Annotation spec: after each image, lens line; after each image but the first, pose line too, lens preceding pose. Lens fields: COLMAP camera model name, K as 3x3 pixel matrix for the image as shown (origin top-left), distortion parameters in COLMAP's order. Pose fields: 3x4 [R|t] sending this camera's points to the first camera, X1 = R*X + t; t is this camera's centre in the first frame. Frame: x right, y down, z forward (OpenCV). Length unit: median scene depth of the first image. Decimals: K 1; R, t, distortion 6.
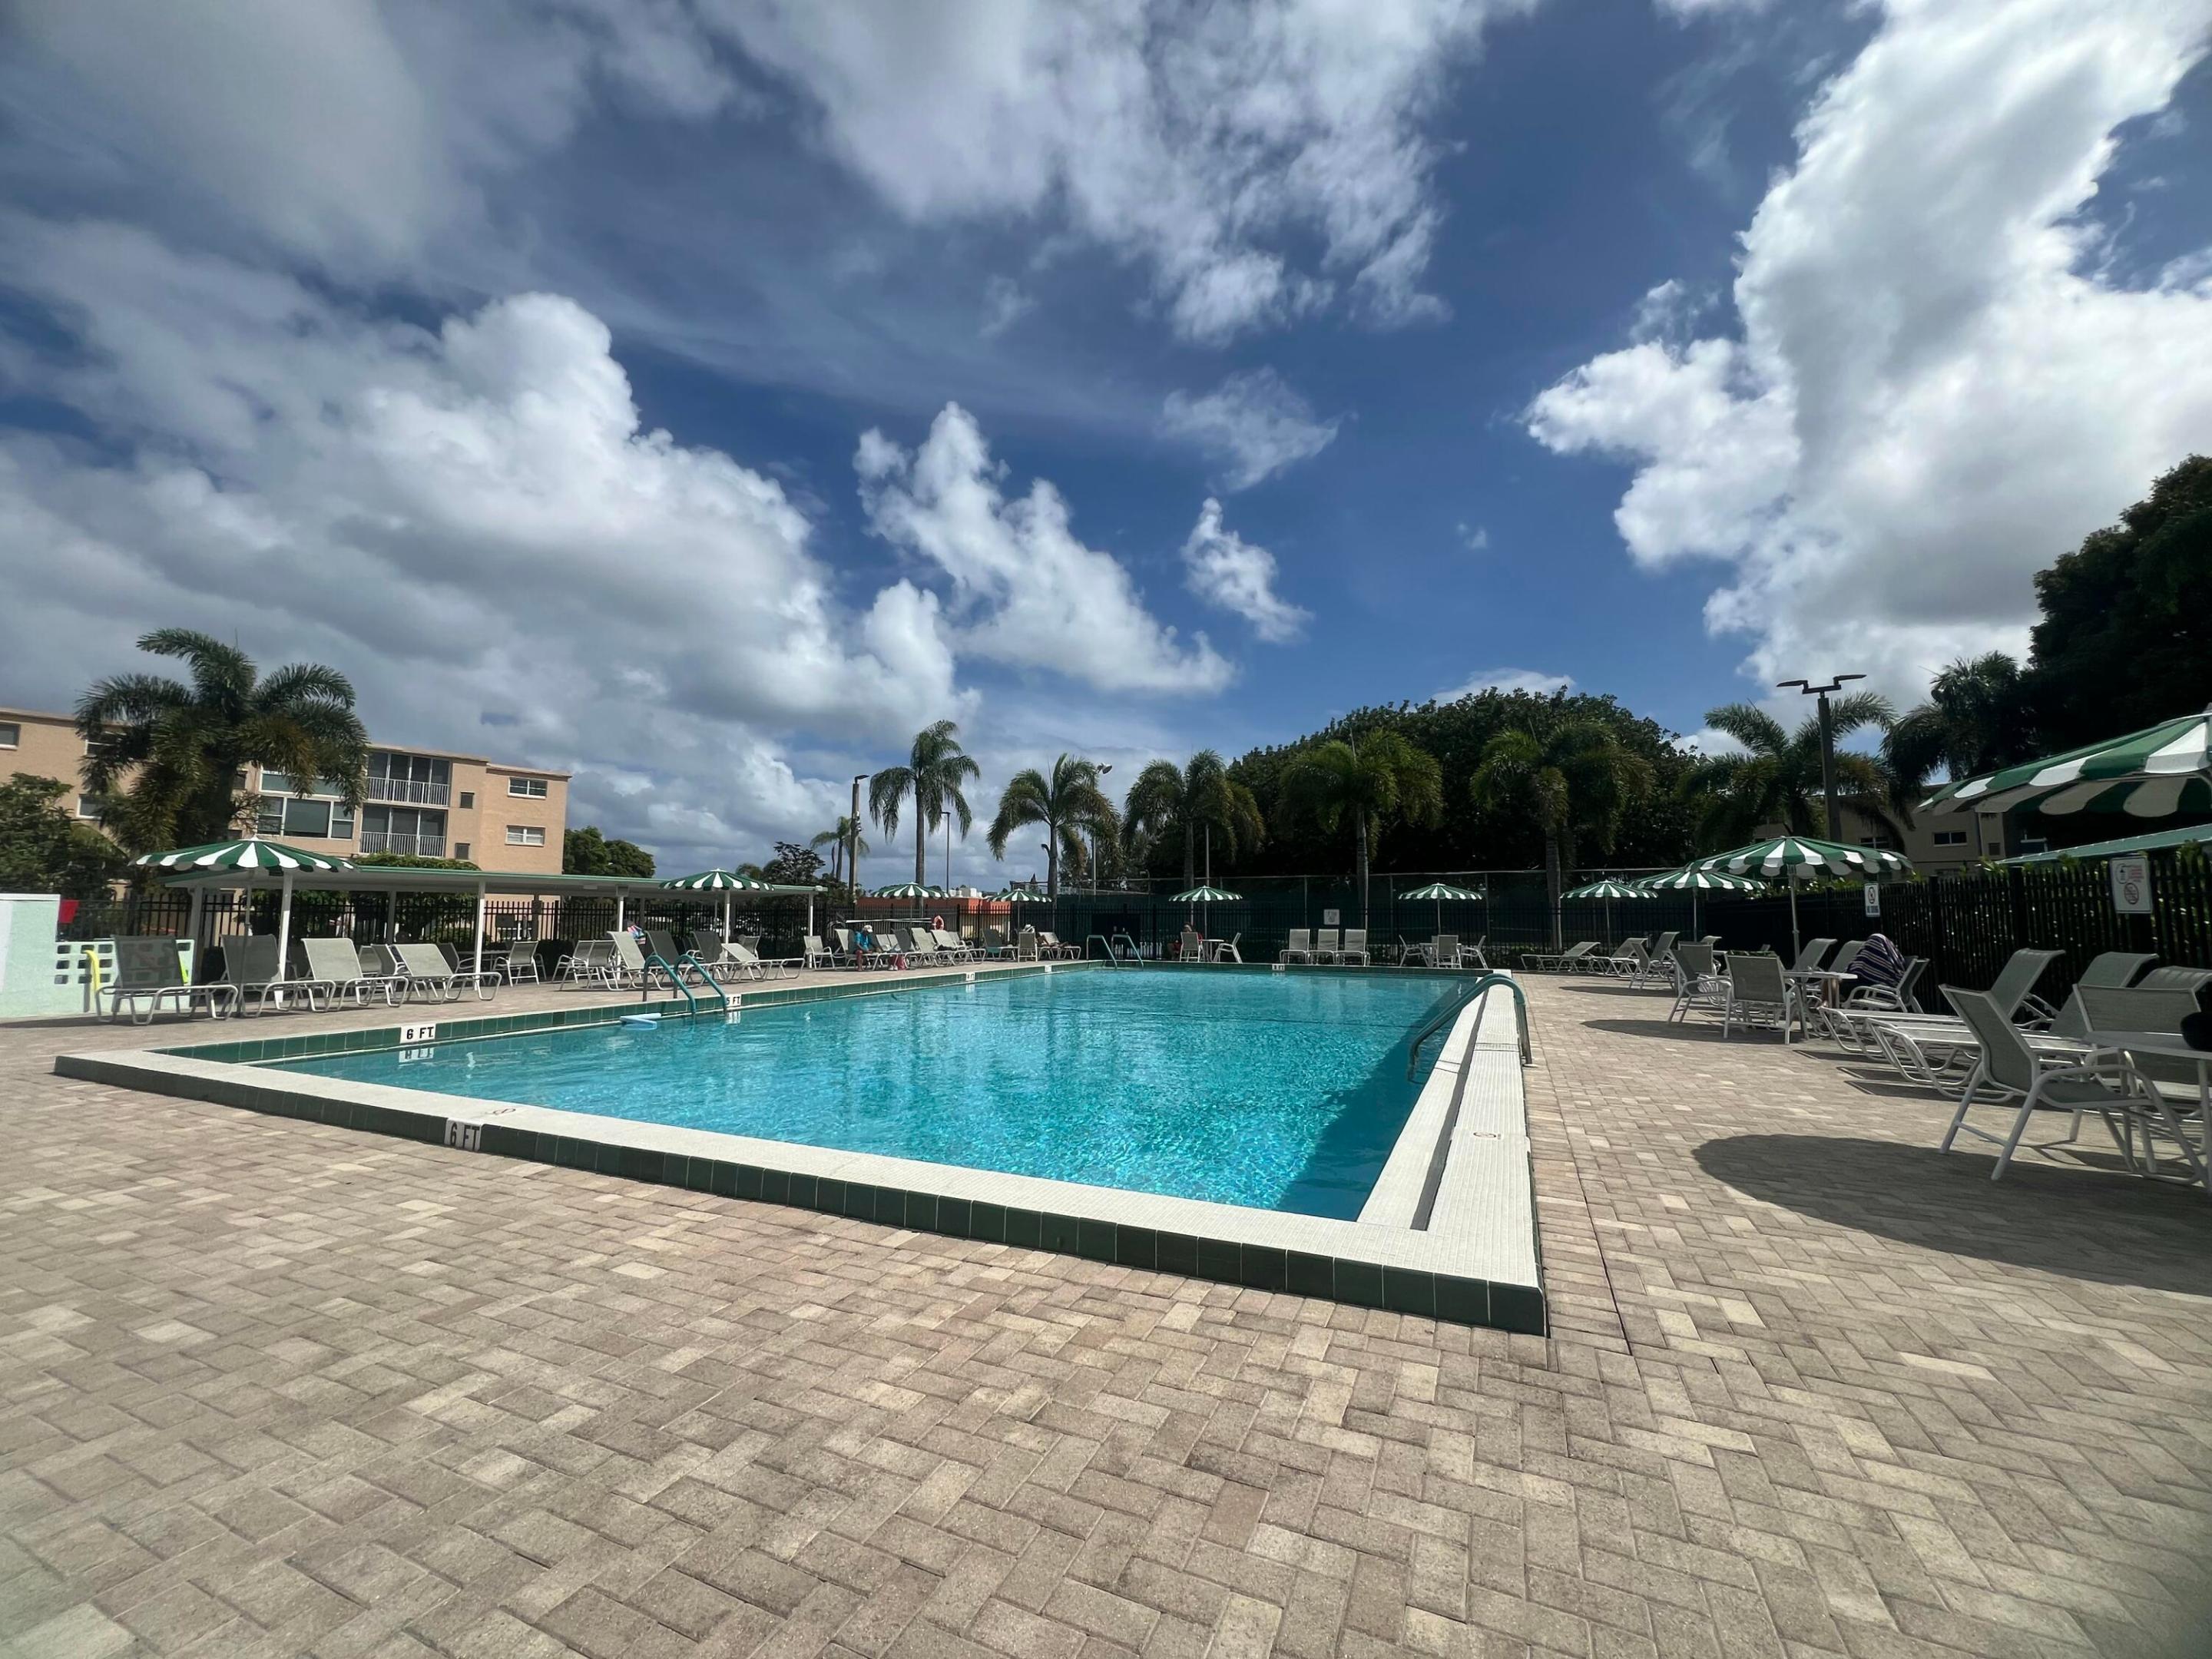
lens RADIAL K [[888.4, 0, 1102.4], [0, 888.4, 830.3], [0, 0, 1]] dist [0.000130, 0.000202]
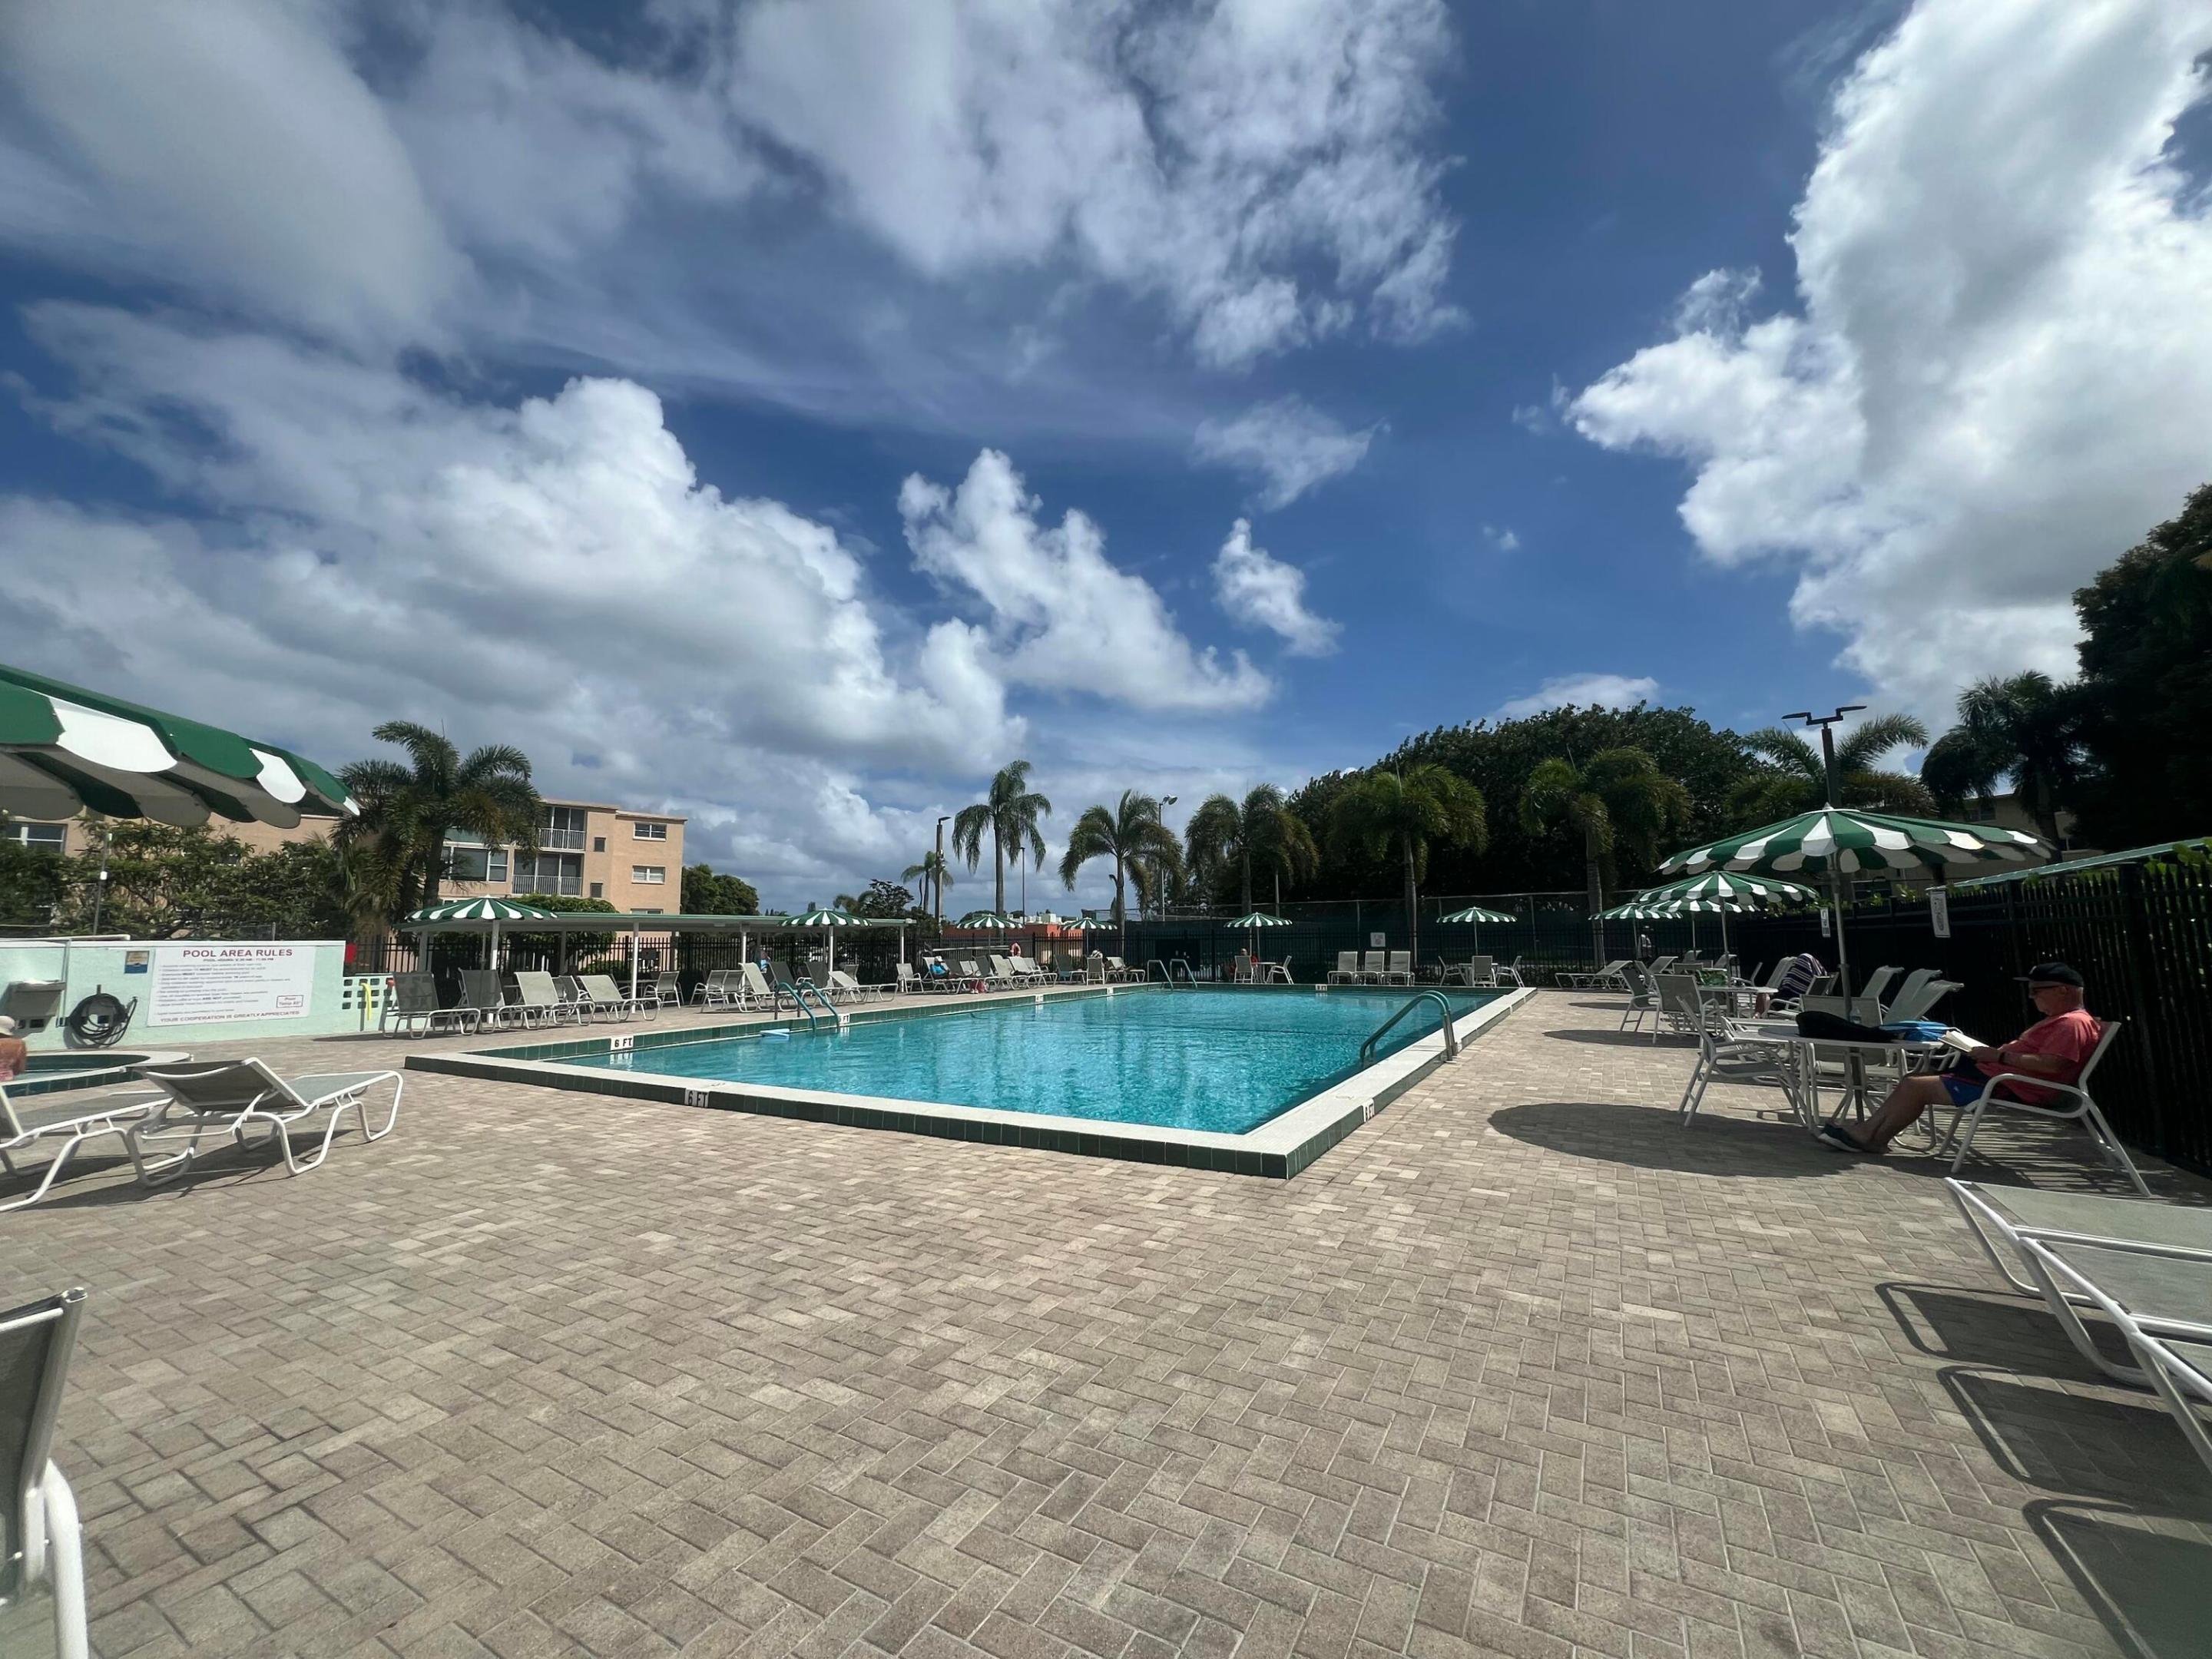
lens RADIAL K [[886.2, 0, 1109.2], [0, 886.2, 831.1], [0, 0, 1]] dist [-0.000577, 0.000341]
pose [[0.996221, -0.024208, -0.083408, 0.057047], [0.022224, 0.999450, -0.024626, -0.028306], [0.083958, 0.022680, 0.996211, -0.187364]]
